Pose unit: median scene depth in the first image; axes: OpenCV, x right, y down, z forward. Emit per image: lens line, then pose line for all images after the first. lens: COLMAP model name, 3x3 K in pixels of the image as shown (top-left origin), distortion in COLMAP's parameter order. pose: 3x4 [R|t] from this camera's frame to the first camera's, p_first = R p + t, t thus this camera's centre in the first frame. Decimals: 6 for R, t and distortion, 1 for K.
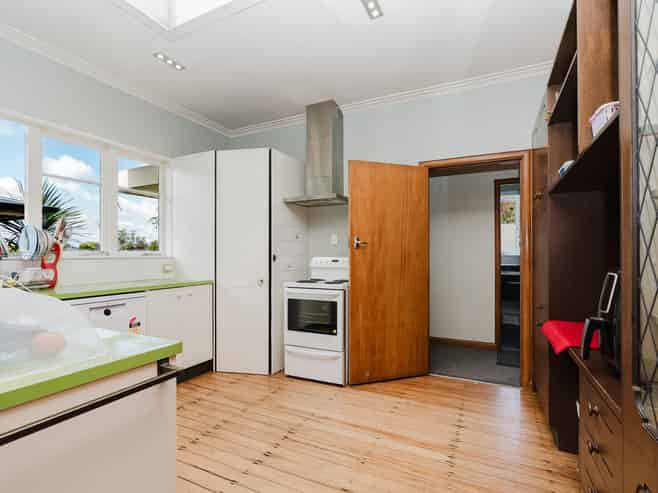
lens RADIAL K [[331.3, 0, 329.7], [0, 331.3, 251.2], [0, 0, 1]] dist [-0.001268, 0.001145]
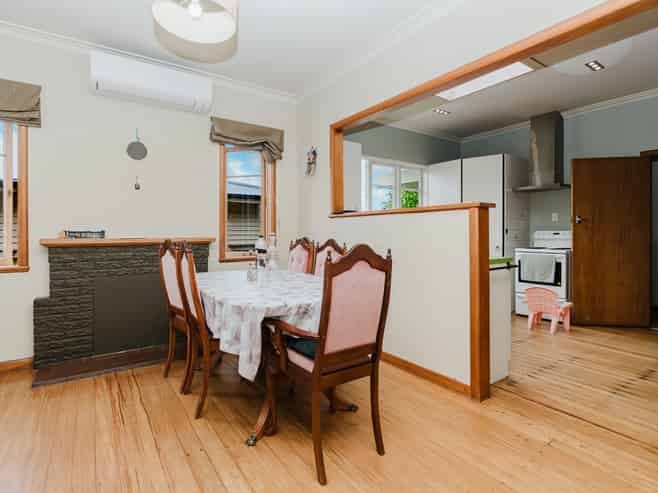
lens RADIAL K [[346.4, 0, 331.8], [0, 346.4, 233.8], [0, 0, 1]] dist [0.007252, 0.001206]
pose [[0.878216, 0.001893, -0.478260, -0.122073], [0.003452, 0.999941, 0.010297, 0.013631], [0.478252, -0.010694, 0.878158, -0.718008]]
